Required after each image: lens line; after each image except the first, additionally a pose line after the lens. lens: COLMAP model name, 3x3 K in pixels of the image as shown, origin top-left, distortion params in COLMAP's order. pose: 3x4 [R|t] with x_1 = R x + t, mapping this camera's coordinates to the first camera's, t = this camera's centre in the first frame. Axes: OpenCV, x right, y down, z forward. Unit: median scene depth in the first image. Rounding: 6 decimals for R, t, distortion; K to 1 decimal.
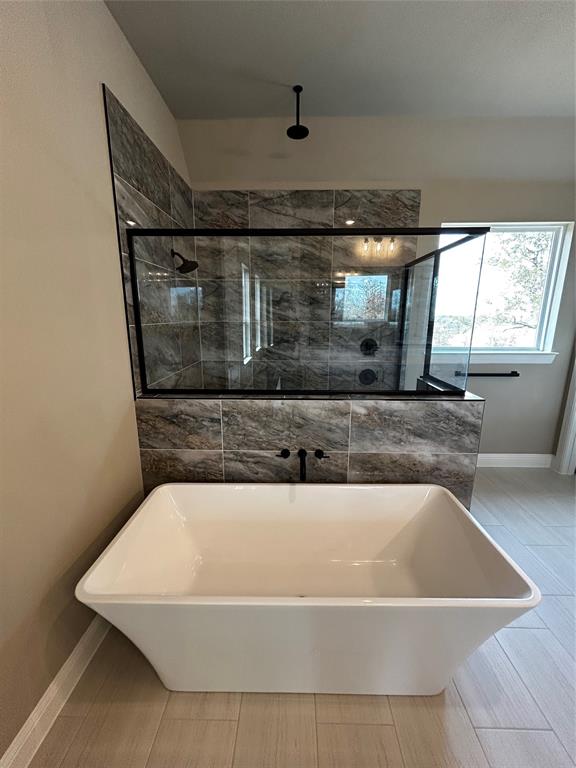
lens RADIAL K [[310.6, 0, 289.9], [0, 310.6, 382.7], [0, 0, 1]] dist [-0.003210, 0.001349]
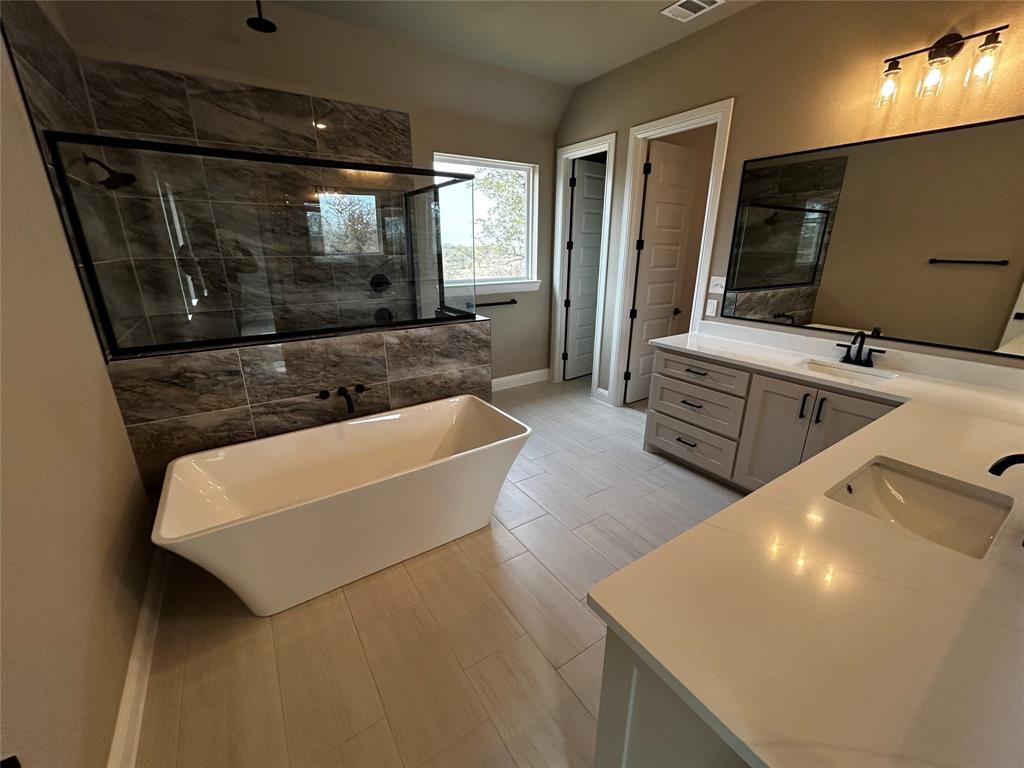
lens RADIAL K [[414.2, 0, 510.6], [0, 414.2, 384.0], [0, 0, 1]] dist [-0.003210, 0.001349]
pose [[0.824342, -0.180877, 0.536417, -0.211524], [0.122024, 0.982080, 0.143632, 0.073714], [-0.552784, -0.052946, 0.831641, -0.384258]]
